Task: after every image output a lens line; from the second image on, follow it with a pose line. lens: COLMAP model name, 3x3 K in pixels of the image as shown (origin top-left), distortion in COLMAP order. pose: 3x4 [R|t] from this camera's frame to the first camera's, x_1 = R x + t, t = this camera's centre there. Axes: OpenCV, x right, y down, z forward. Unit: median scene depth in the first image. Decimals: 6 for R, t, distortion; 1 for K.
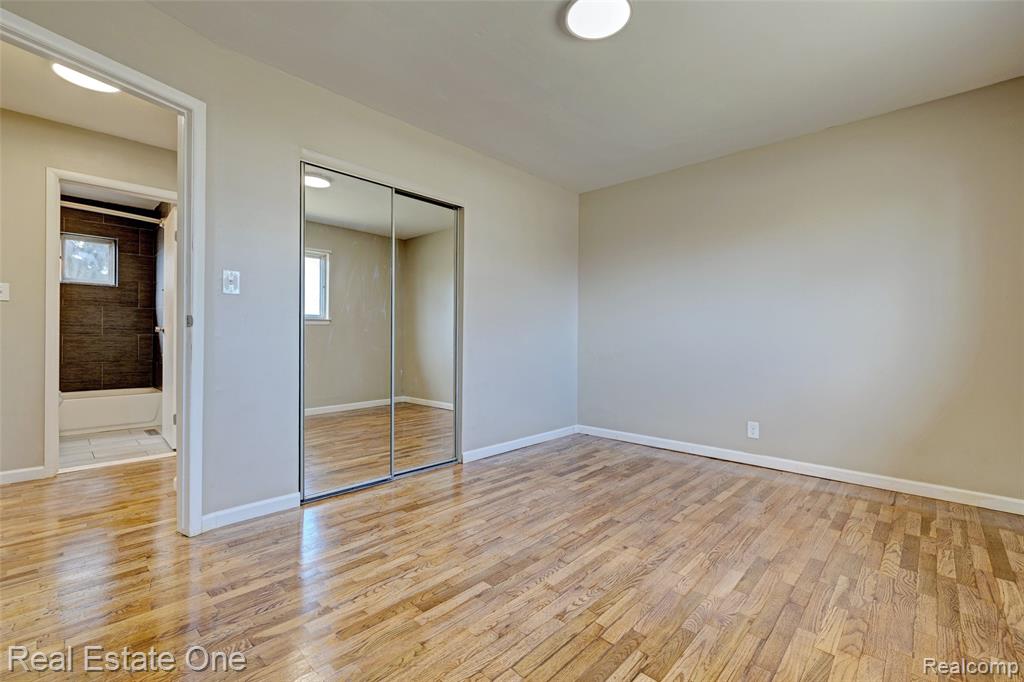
lens RADIAL K [[444.3, 0, 511.8], [0, 444.3, 335.7], [0, 0, 1]] dist [-0.002456, -0.000133]
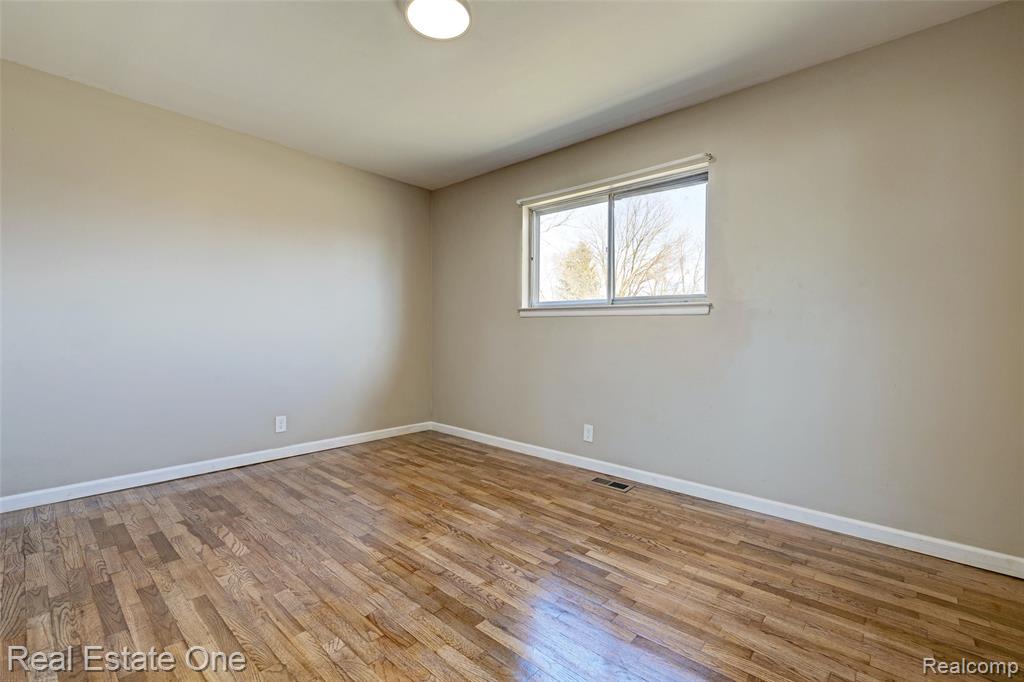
lens RADIAL K [[437.0, 0, 512.8], [0, 437.0, 338.8], [0, 0, 1]] dist [-0.000254, 0.000456]
pose [[-0.033074, -0.019901, 0.999255, -0.661665], [-0.016442, 0.999677, 0.019365, -0.016733], [-0.999318, -0.015790, -0.033391, 0.706527]]
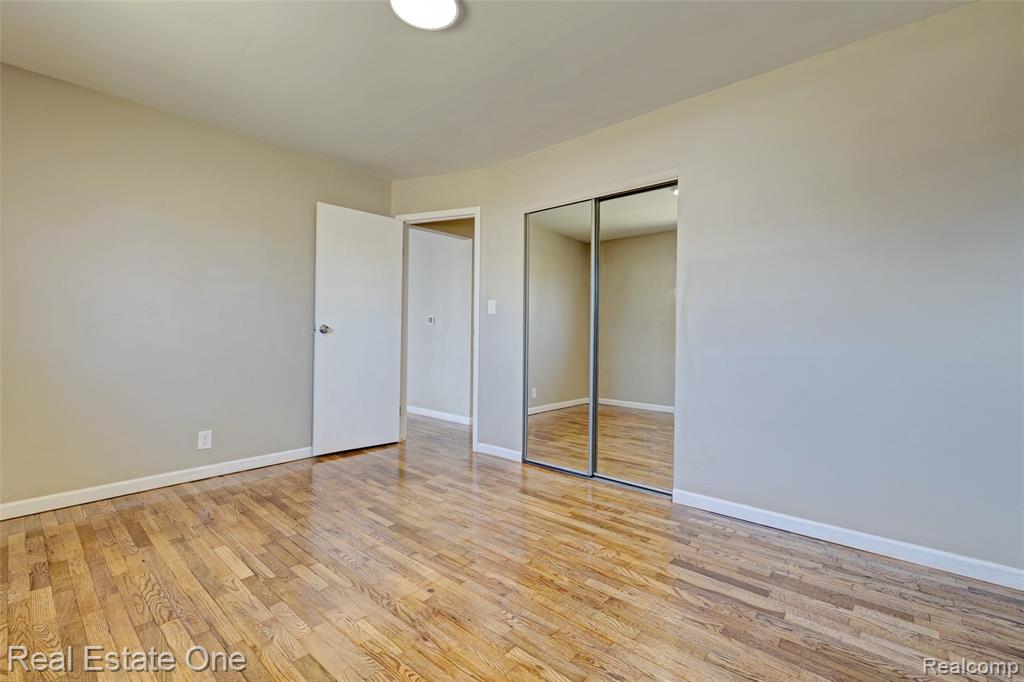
lens RADIAL K [[444.3, 0, 511.8], [0, 444.3, 335.7], [0, 0, 1]] dist [-0.002456, -0.000133]
pose [[0.036795, -0.003058, -0.999318, 0.945110], [-0.005230, 0.999981, -0.003253, -0.008669], [0.999309, 0.005346, 0.036778, 0.951625]]
